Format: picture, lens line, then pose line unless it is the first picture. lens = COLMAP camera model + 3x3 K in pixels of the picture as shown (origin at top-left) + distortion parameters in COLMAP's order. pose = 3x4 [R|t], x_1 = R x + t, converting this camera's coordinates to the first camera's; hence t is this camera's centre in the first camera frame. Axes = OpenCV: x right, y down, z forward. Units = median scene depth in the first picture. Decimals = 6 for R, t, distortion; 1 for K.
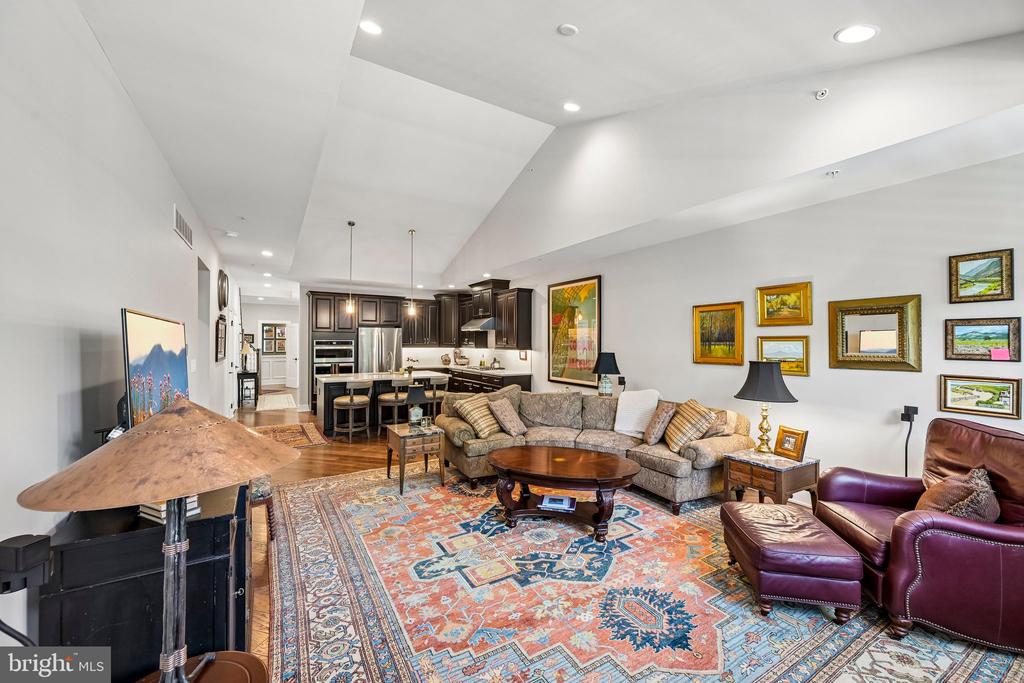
lens RADIAL K [[401.0, 0, 512.0], [0, 401.0, 341.5], [0, 0, 1]] dist [-0.001134, 0.000167]
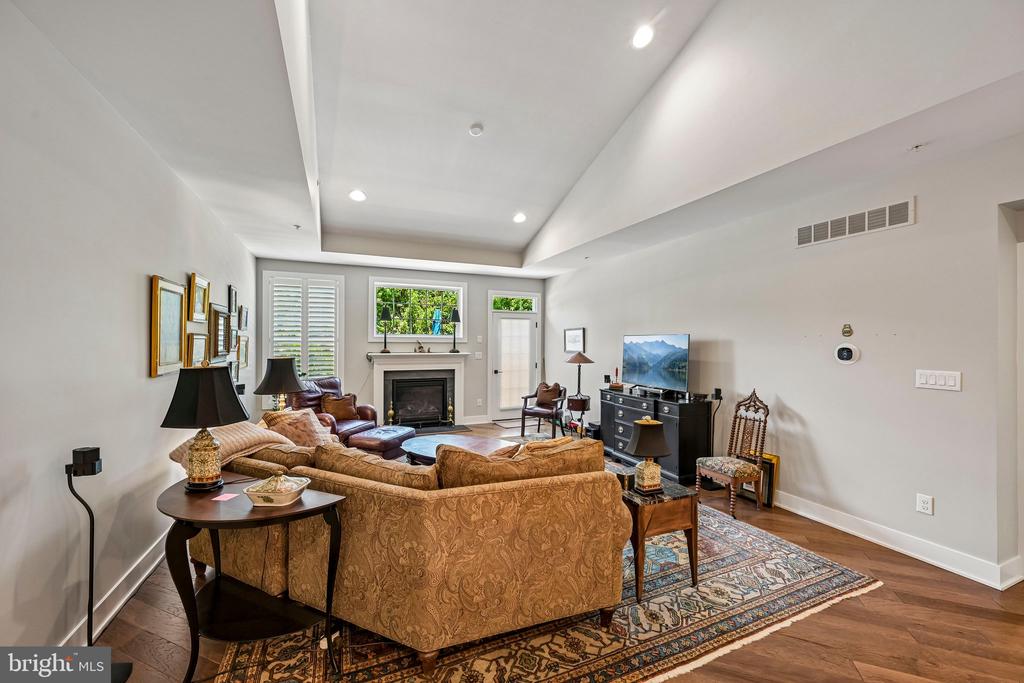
lens RADIAL K [[399.3, 0, 512.0], [0, 399.3, 341.5], [0, 0, 1]] dist [-0.001960, -0.000044]
pose [[-0.990679, -0.007290, 0.136024, -0.144380], [-0.007838, 0.999963, -0.003492, 0.002582], [-0.135993, -0.004526, -0.990699, 1.794676]]
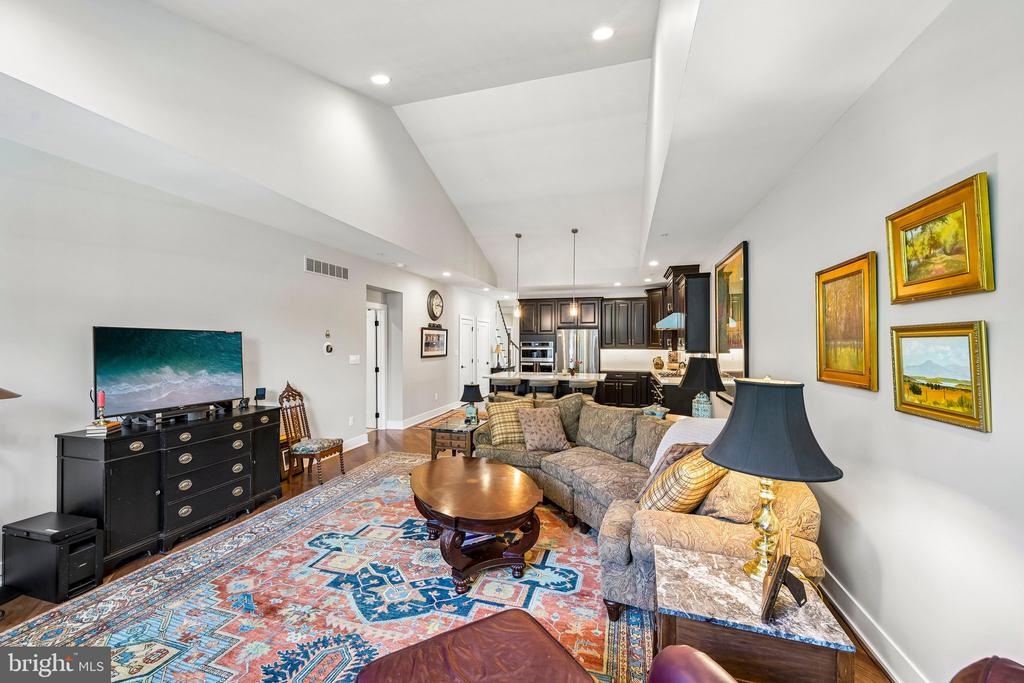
lens RADIAL K [[401.0, 0, 512.0], [0, 401.0, 341.5], [0, 0, 1]] dist [-0.001134, 0.000167]
pose [[0.681324, -0.005952, -0.731958, 0.683470], [0.002990, 0.999981, -0.005349, 0.004584], [0.731976, 0.001455, 0.681329, 0.415198]]
